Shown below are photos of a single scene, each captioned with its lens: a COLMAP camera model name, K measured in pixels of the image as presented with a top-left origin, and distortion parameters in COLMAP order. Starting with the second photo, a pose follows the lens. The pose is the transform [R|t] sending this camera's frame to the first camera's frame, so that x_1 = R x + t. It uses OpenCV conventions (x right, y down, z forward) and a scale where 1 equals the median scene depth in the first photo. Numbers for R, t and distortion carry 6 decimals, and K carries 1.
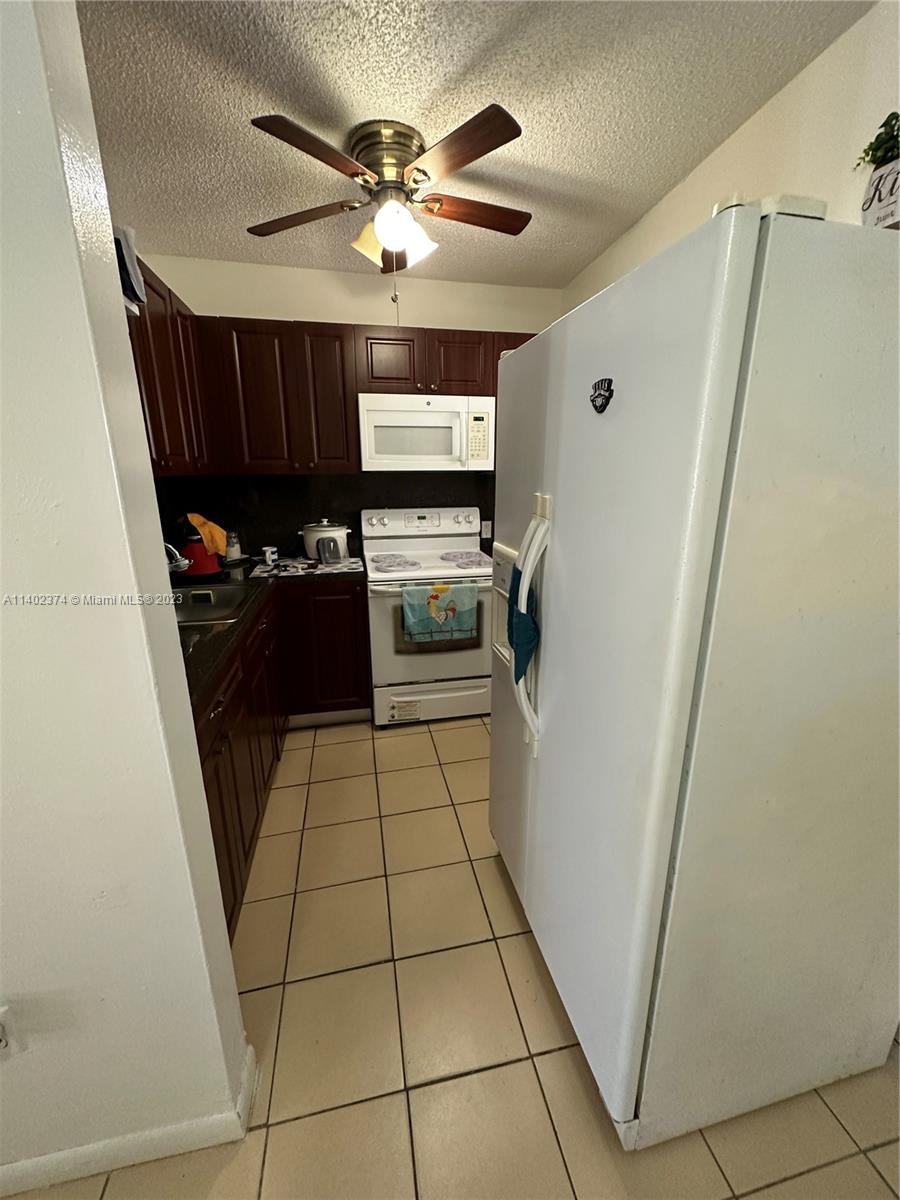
lens RADIAL K [[485.2, 0, 452.8], [0, 485.2, 600.2], [0, 0, 1]] dist [0.001273, 0.000289]
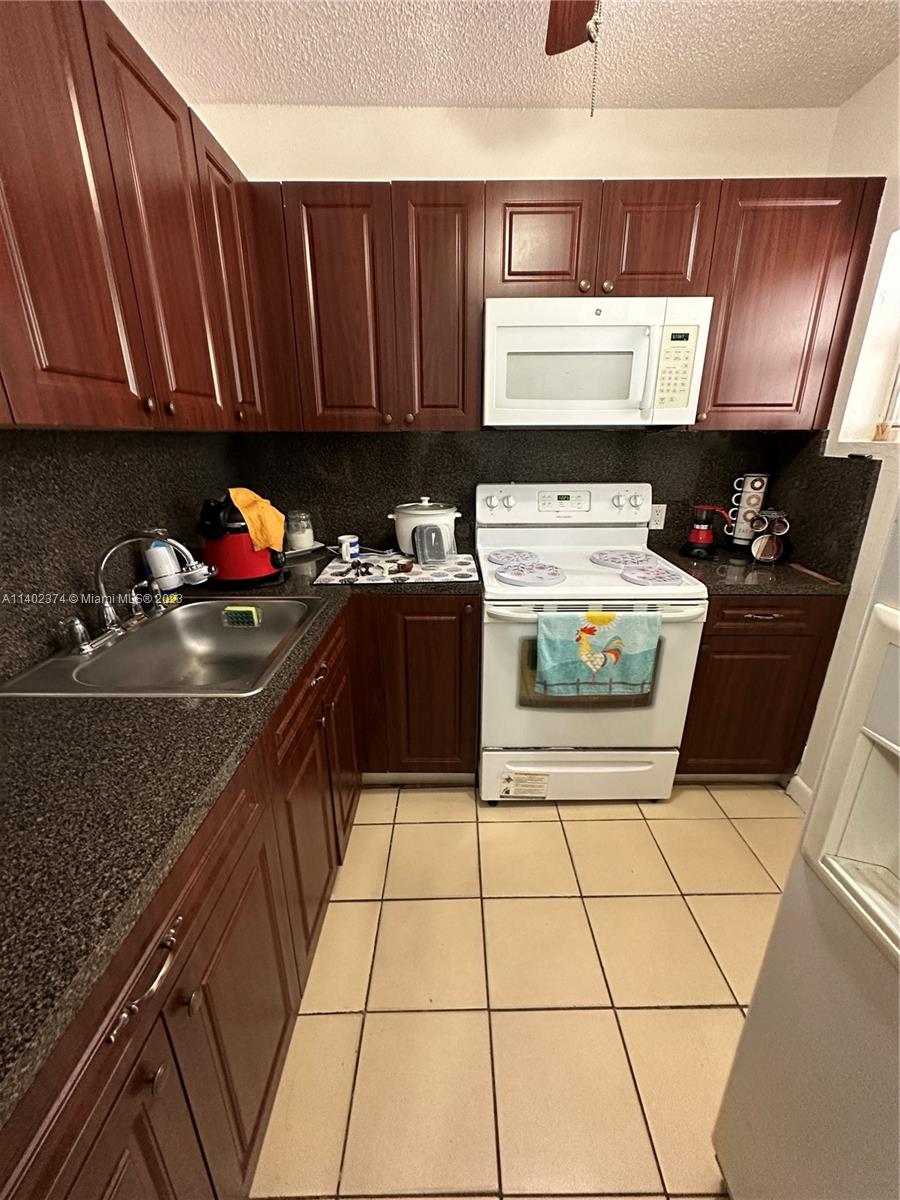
lens RADIAL K [[485.2, 0, 453.4], [0, 485.2, 601.2], [0, 0, 1]] dist [0.001273, 0.000289]
pose [[0.979342, 0.065435, -0.191332, -0.087039], [-0.052800, 0.996120, 0.070410, -0.075219], [0.195197, -0.058853, 0.978997, 0.340253]]
